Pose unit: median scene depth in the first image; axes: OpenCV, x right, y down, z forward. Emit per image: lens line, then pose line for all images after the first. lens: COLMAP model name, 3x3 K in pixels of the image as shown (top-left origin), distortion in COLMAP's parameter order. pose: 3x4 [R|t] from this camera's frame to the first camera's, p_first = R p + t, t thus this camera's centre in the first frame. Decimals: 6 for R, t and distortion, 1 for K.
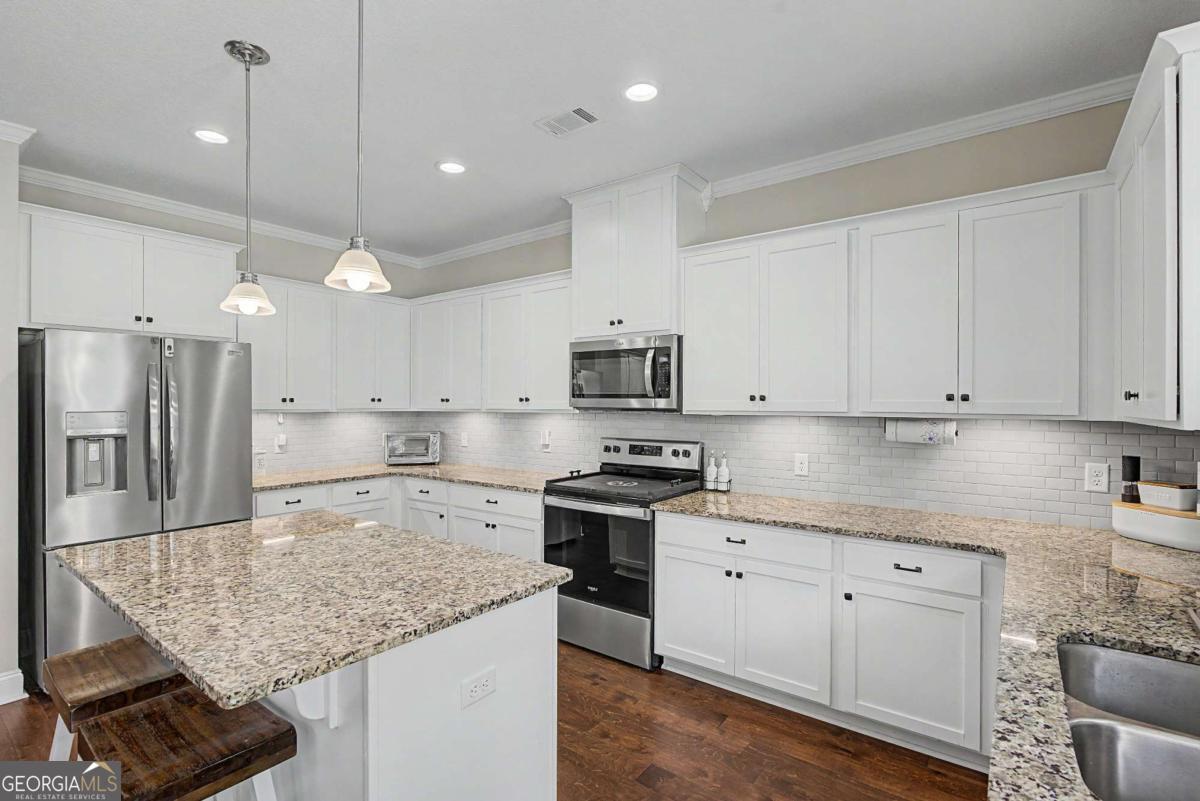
lens RADIAL K [[562.6, 0, 600.5], [0, 562.6, 399.1], [0, 0, 1]] dist [-0.000474, 0.000155]
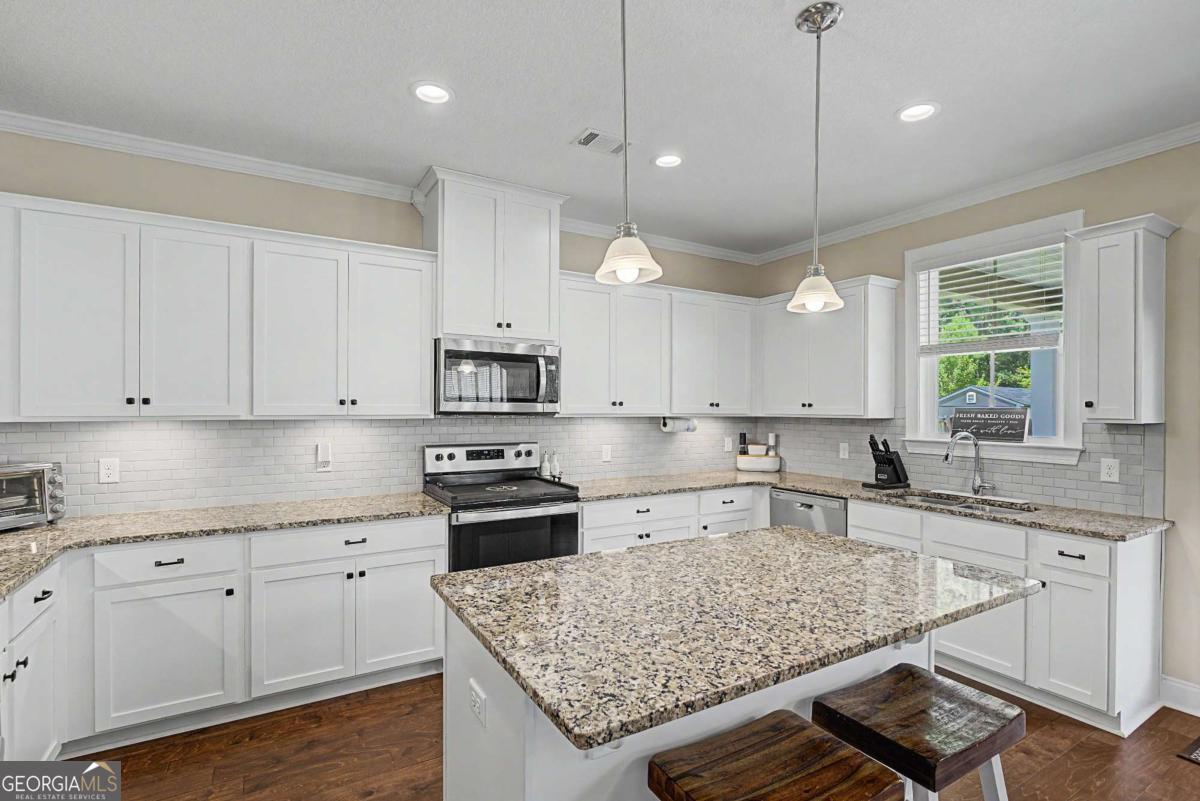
lens RADIAL K [[548.6, 0, 599.2], [0, 548.6, 407.3], [0, 0, 1]] dist [-0.012634, 0.000005]
pose [[0.386785, 0.001942, 0.922168, -0.792169], [-0.009036, 0.999958, 0.001684, 0.004045], [-0.922126, -0.008985, 0.386786, 0.473751]]
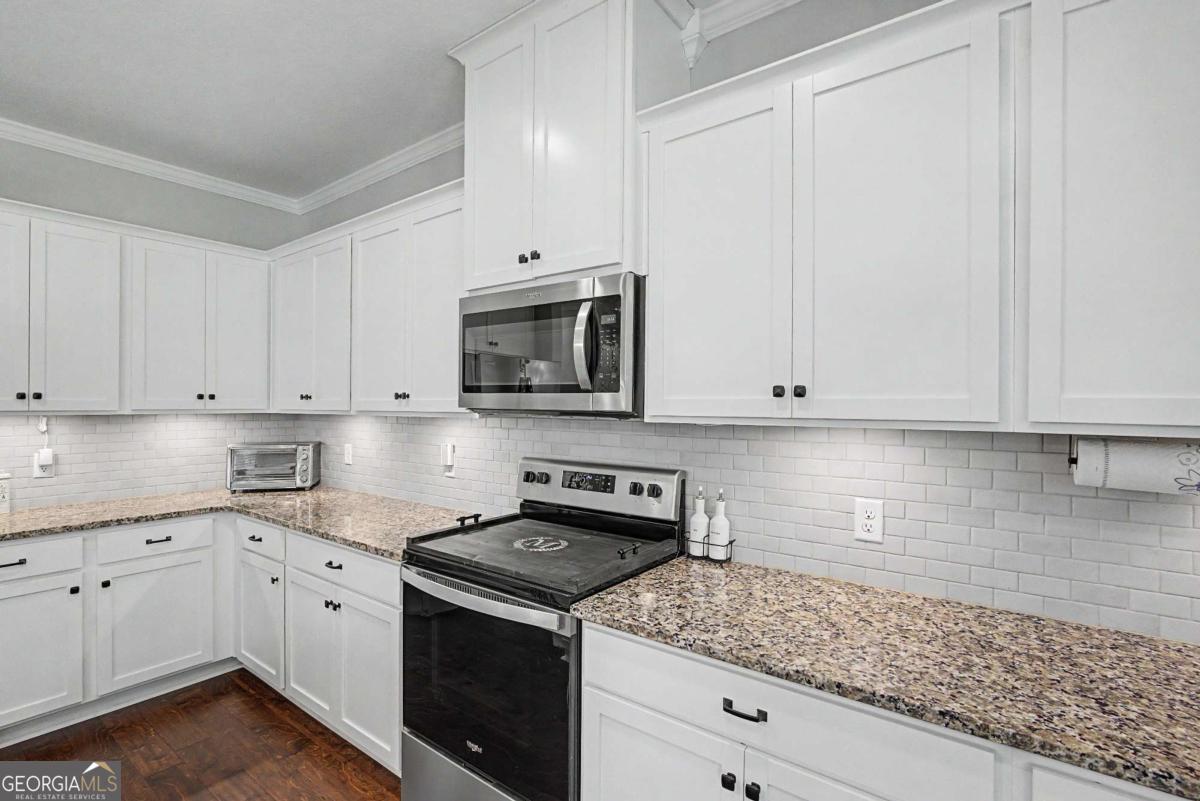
lens RADIAL K [[562.6, 0, 600.5], [0, 562.6, 399.1], [0, 0, 1]] dist [-0.000474, 0.000155]
pose [[0.999994, 0.003371, 0.001230, 0.098803], [-0.003370, 0.999994, -0.000902, 0.004940], [-0.001233, 0.000898, 0.999999, 0.440436]]
